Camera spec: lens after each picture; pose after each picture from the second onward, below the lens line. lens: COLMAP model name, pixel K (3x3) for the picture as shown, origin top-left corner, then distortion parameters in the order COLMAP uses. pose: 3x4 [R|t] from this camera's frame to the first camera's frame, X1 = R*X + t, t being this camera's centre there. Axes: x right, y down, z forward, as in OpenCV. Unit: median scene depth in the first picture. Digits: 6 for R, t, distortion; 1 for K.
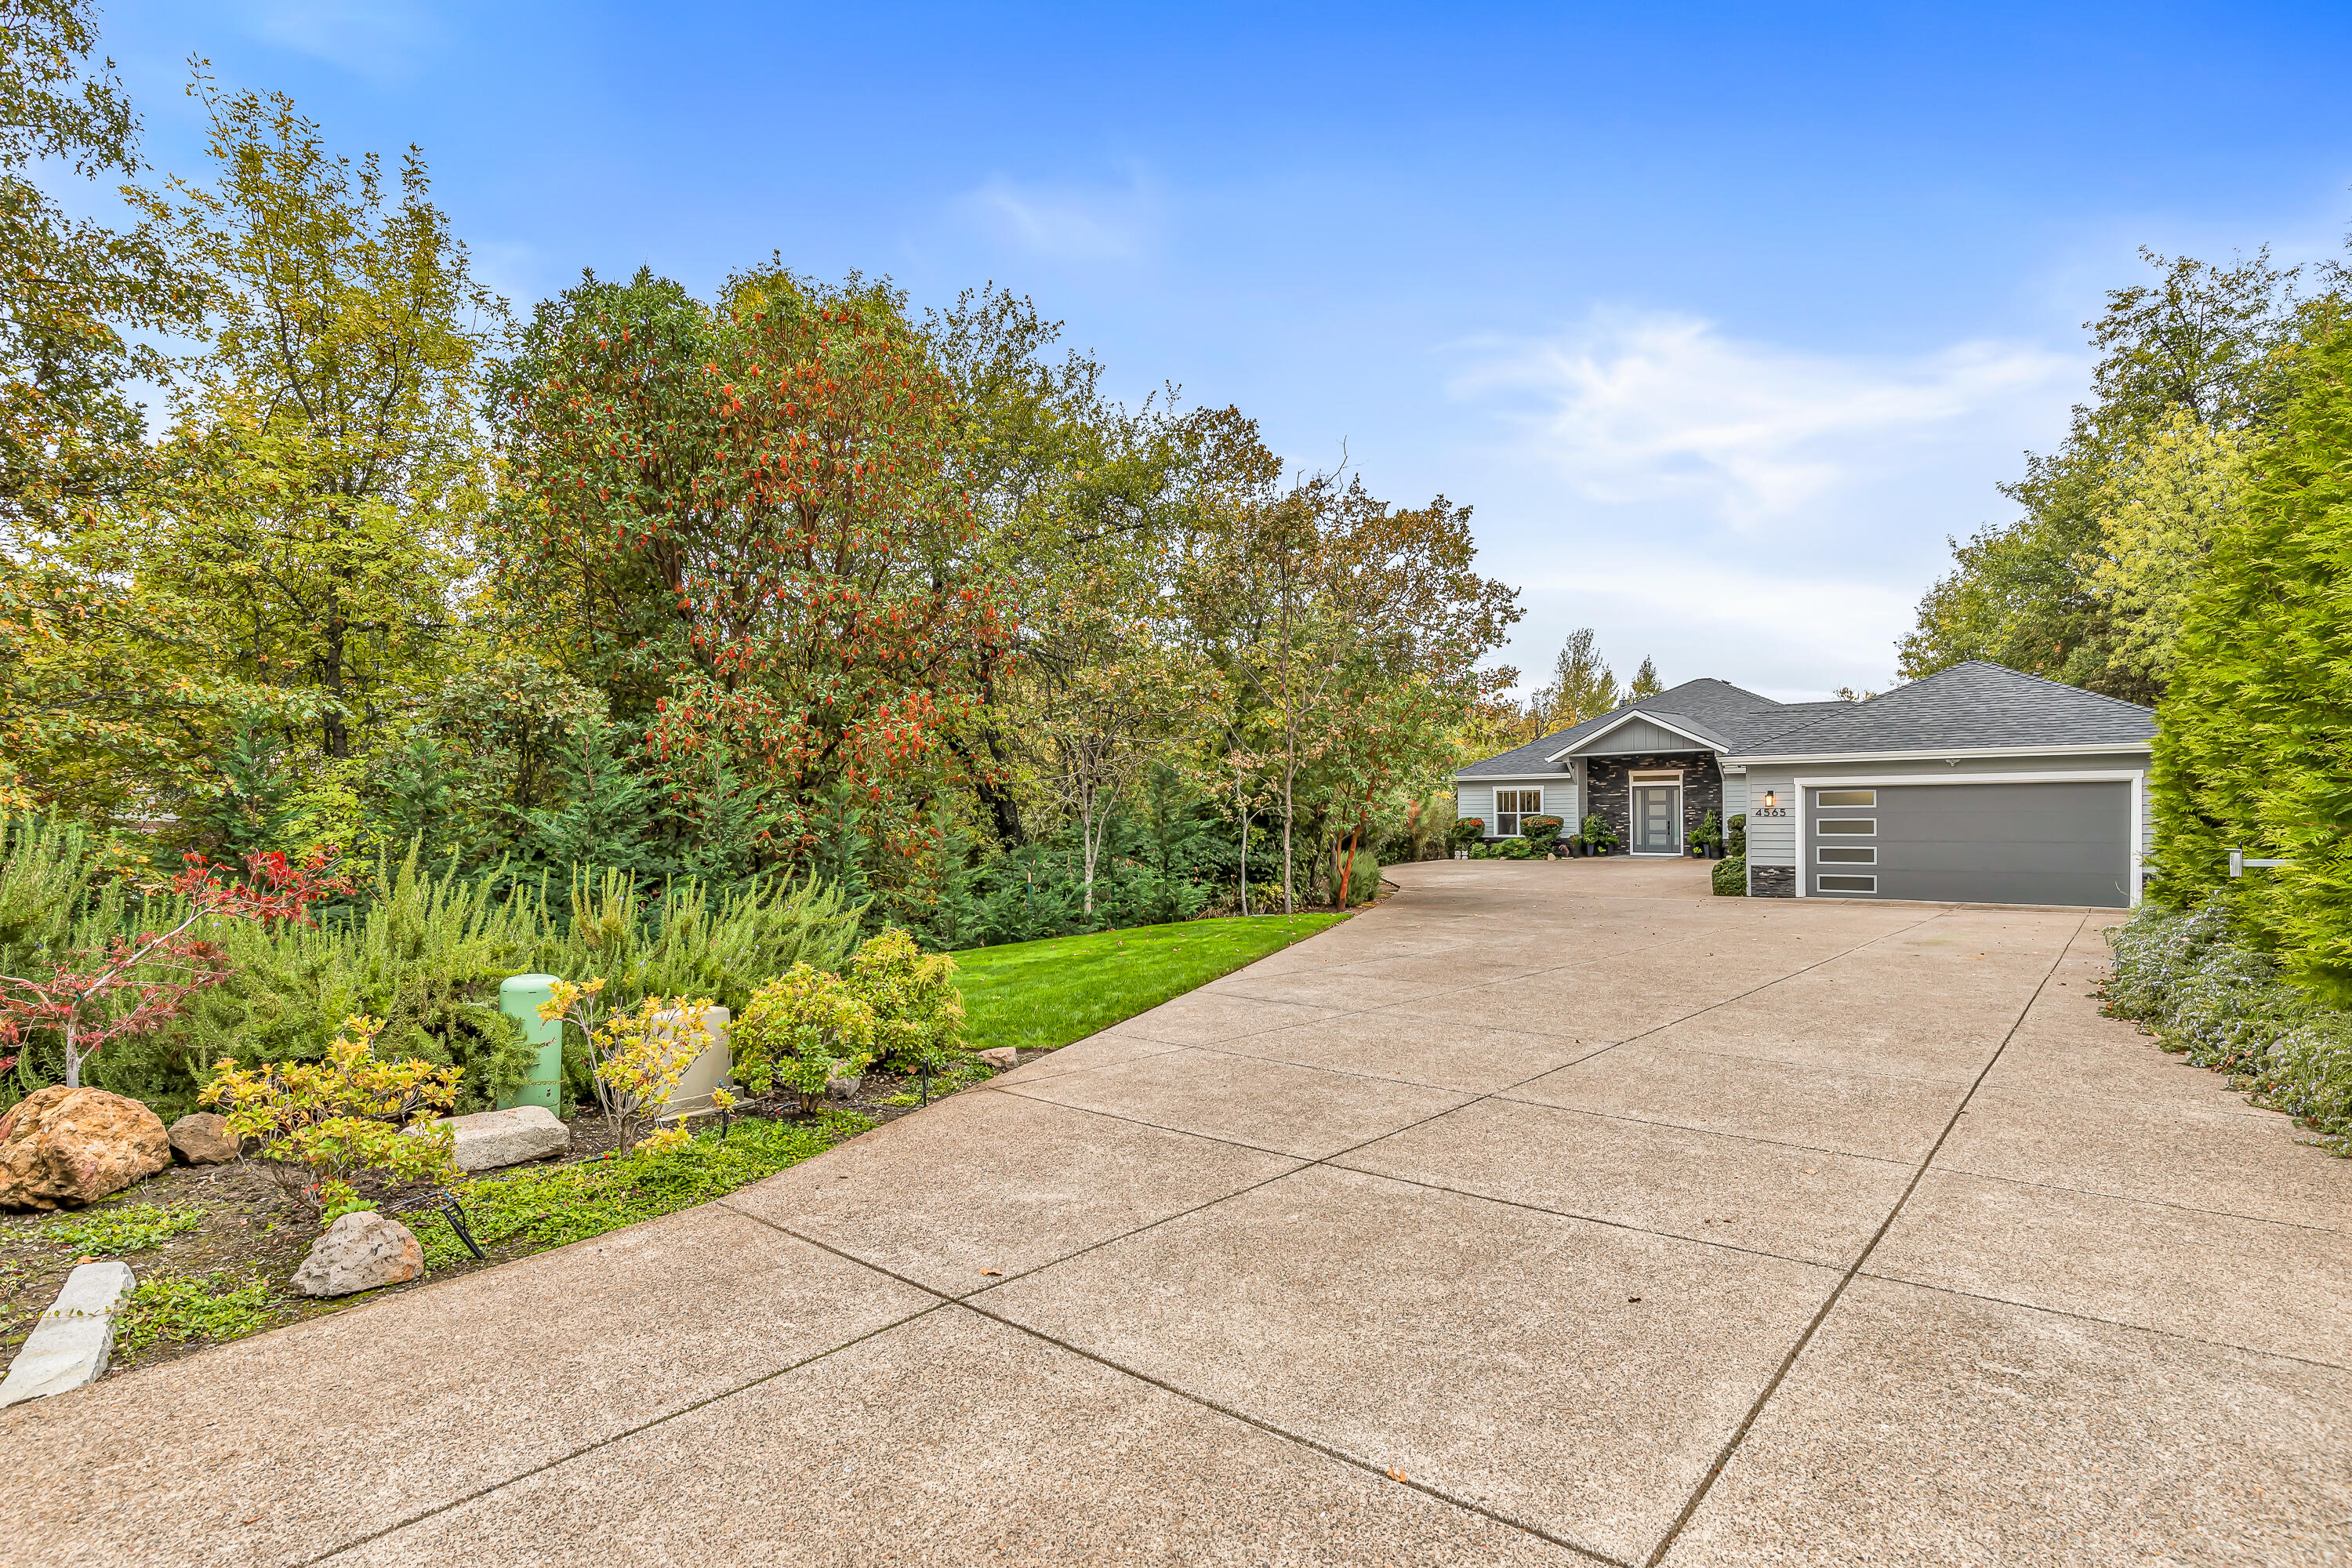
lens RADIAL K [[1078.9, 0, 1167.8], [0, 1078.9, 824.7], [0, 0, 1]] dist [0.001747, -0.000108]
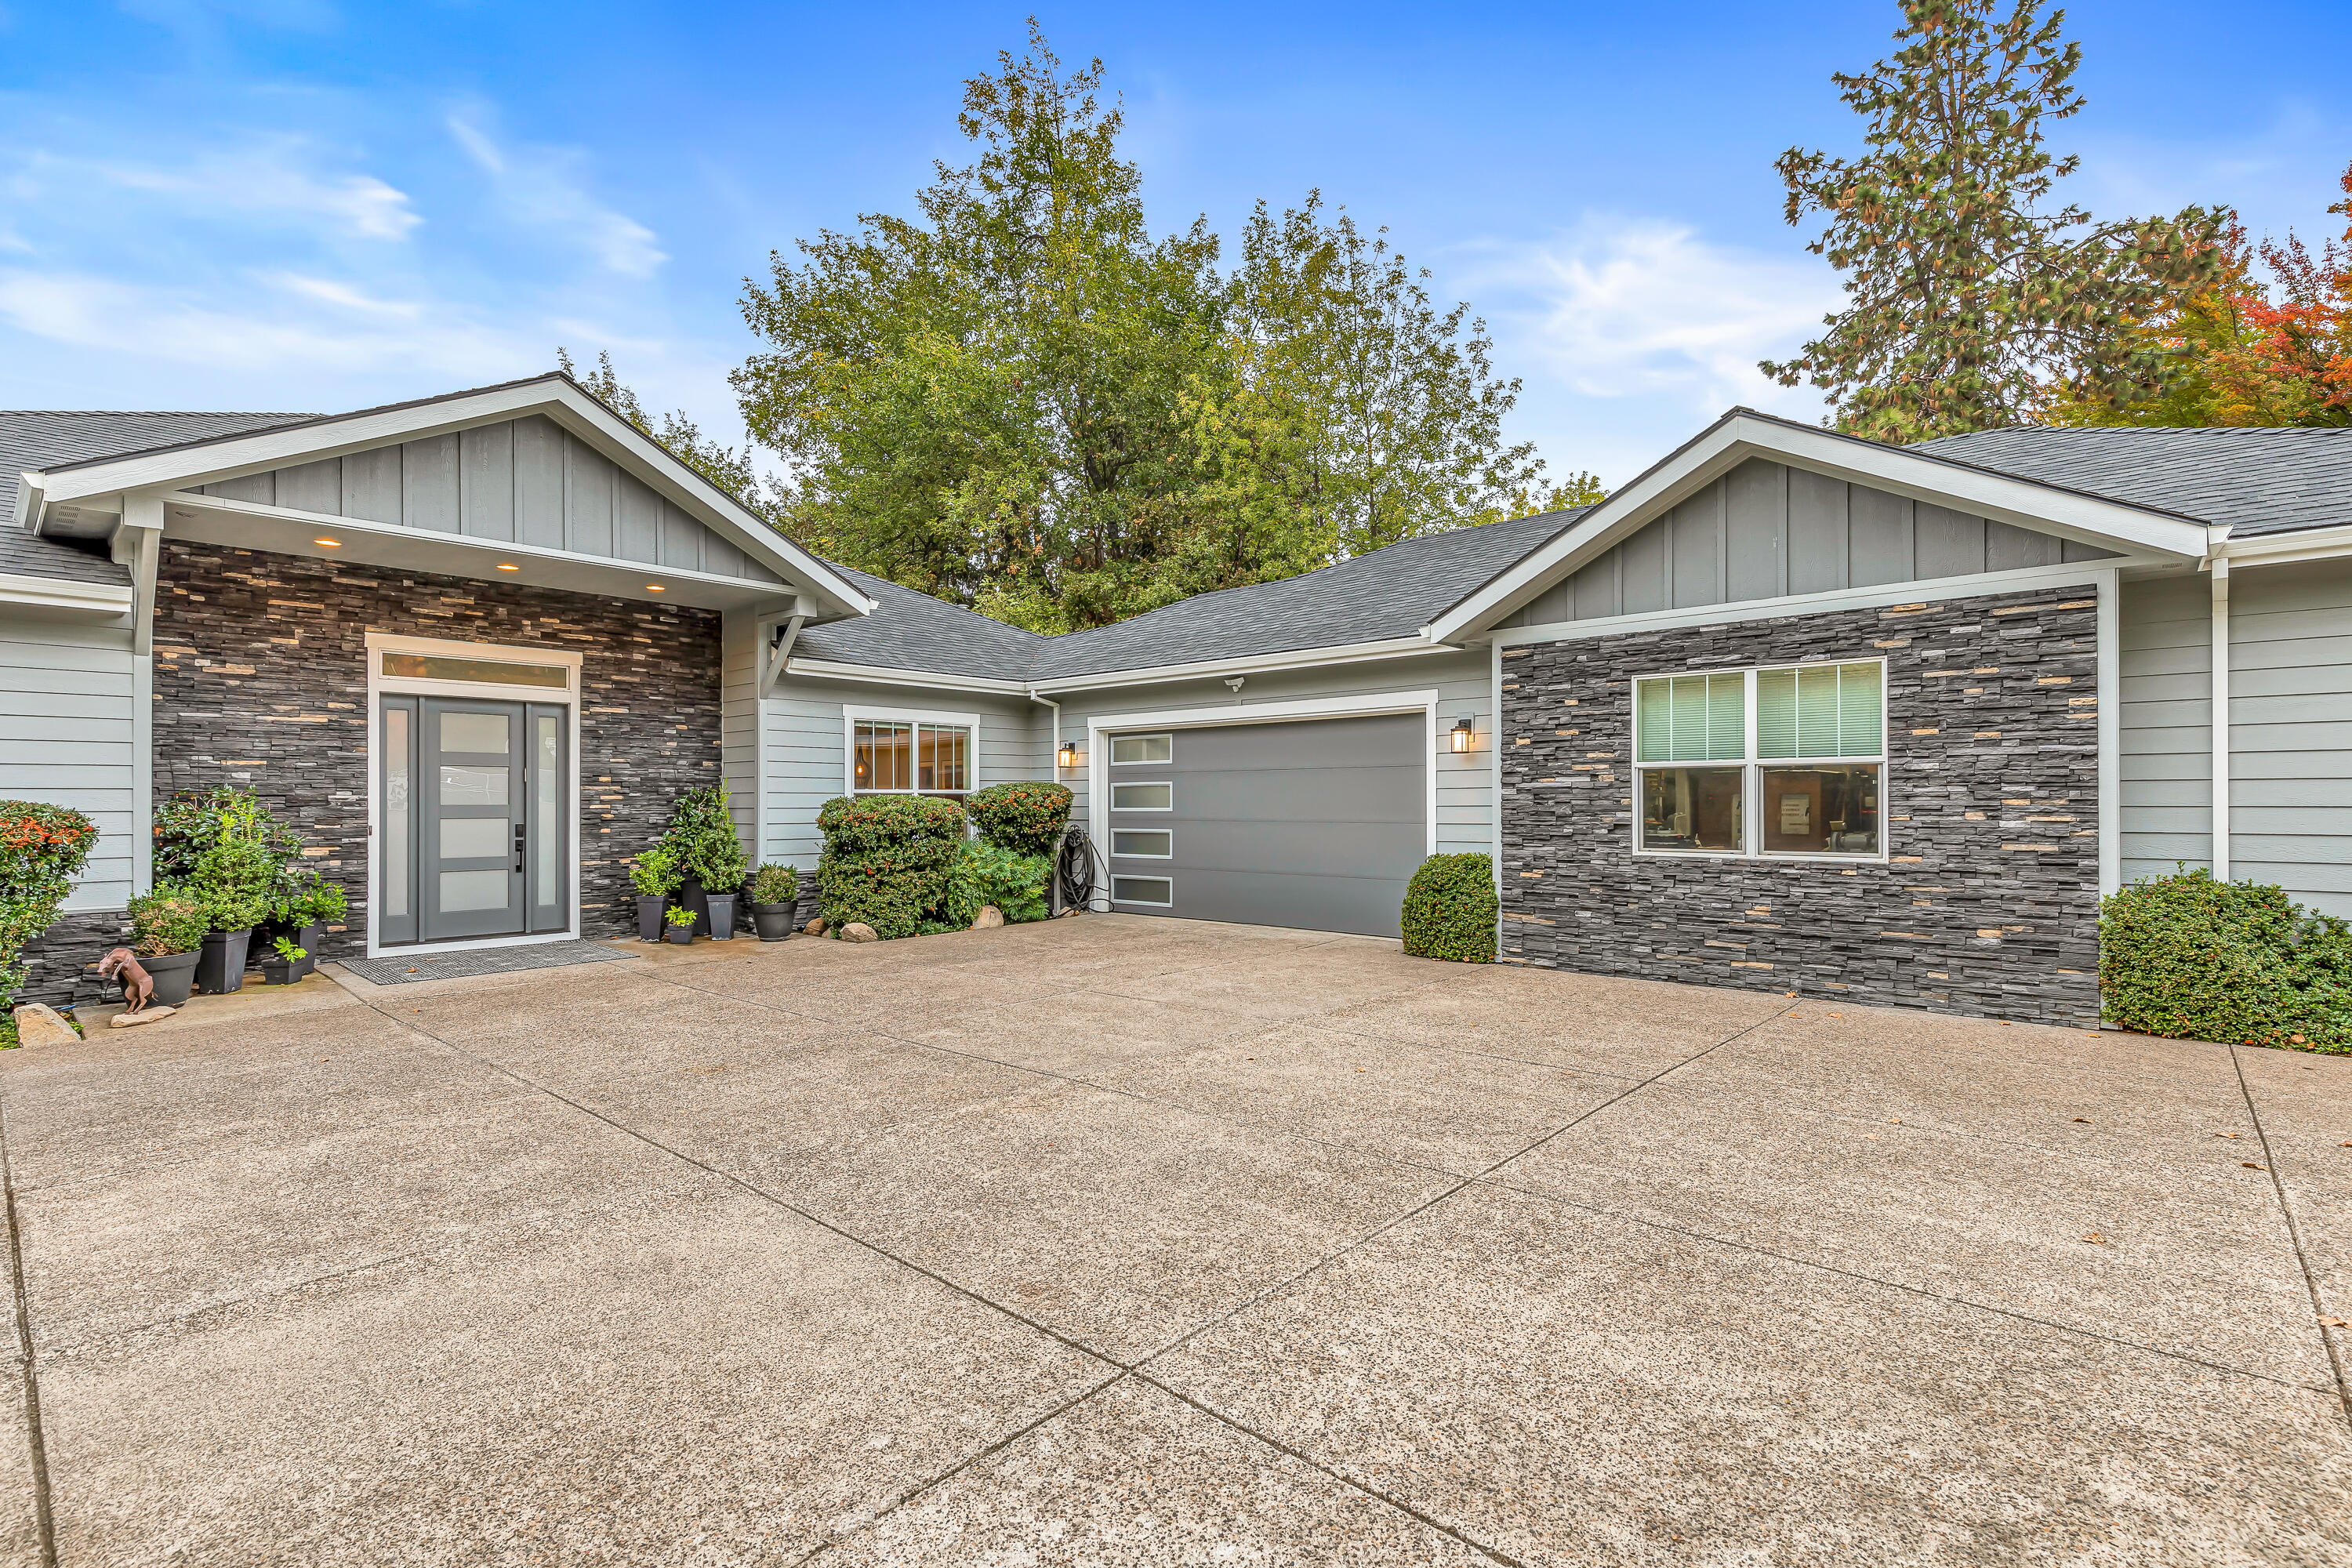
lens RADIAL K [[1089.6, 0, 1175.3], [0, 1089.6, 796.4], [0, 0, 1]] dist [0.010064, -0.000358]
pose [[0.029943, 0.026098, 0.999211, 0.175181], [0.025268, 0.999320, -0.026858, 0.001440], [-0.999232, 0.026052, 0.029263, 0.804842]]
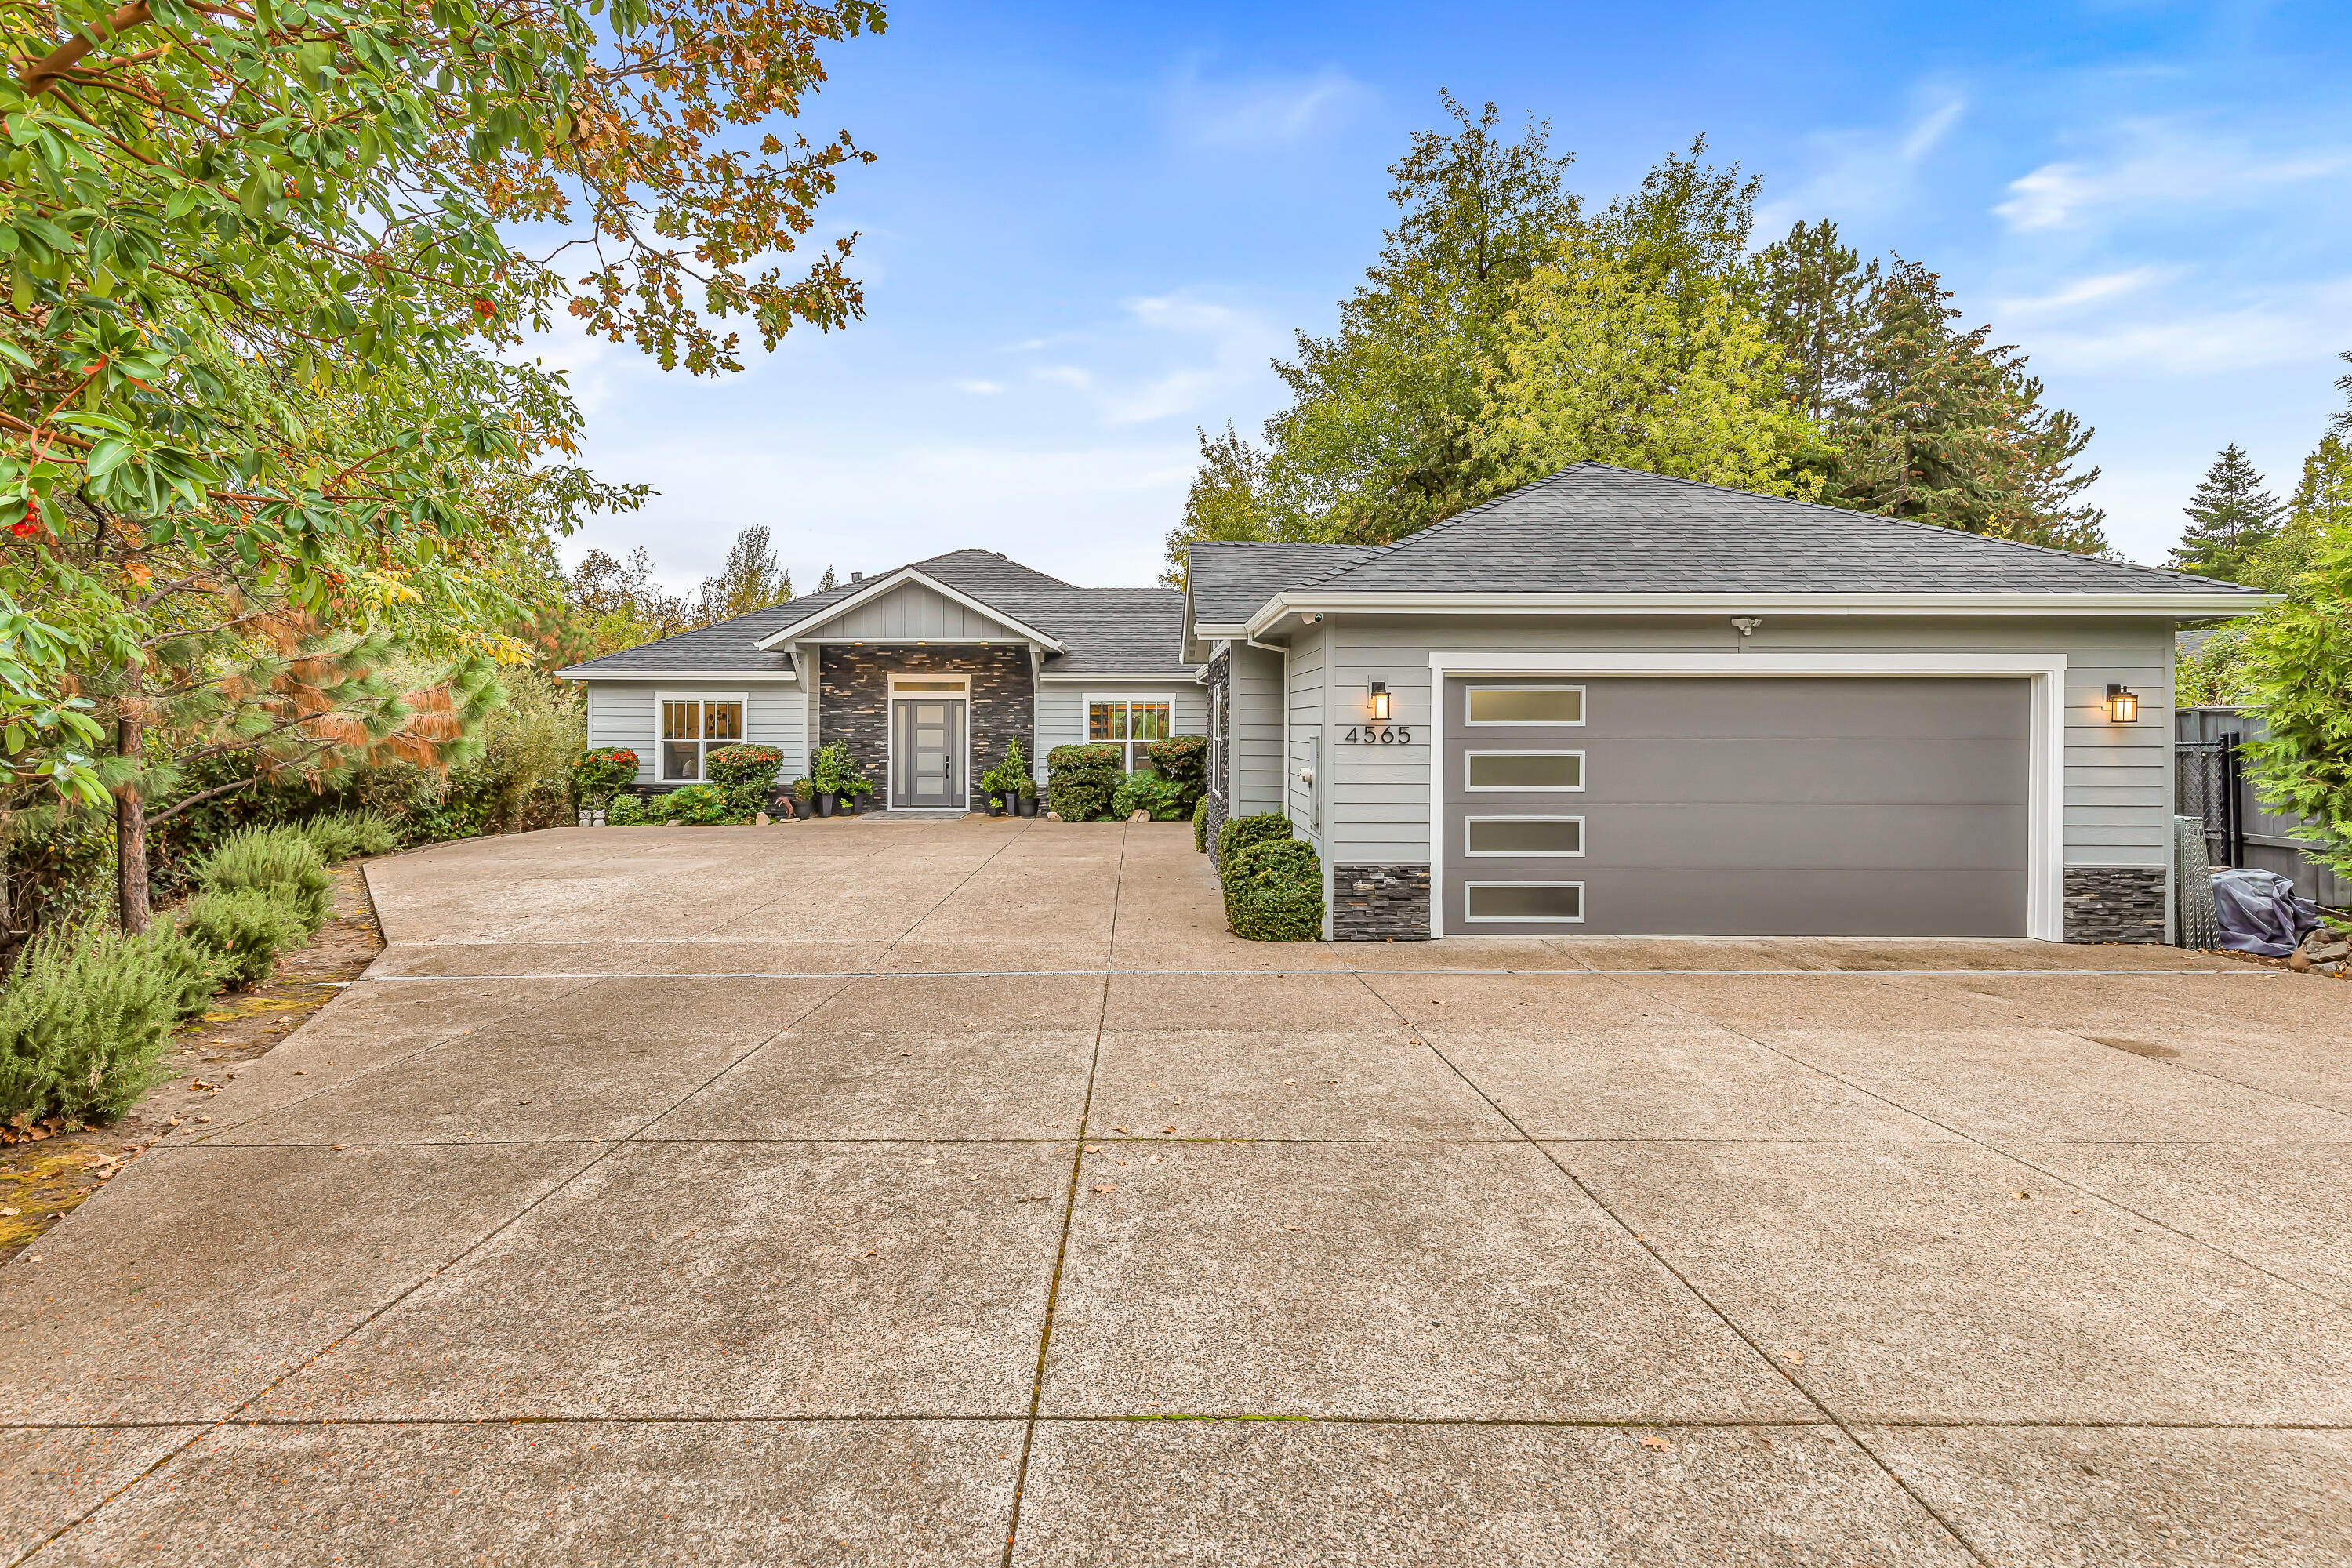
lens RADIAL K [[1130.5, 0, 1109.6], [0, 1130.5, 724.9], [0, 0, 1]] dist [0.009537, -0.000145]
pose [[0.772631, 0.023243, 0.634430, 0.120792], [-0.003485, 0.999470, -0.032373, -0.000466], [-0.634846, 0.022801, 0.772302, 0.430863]]
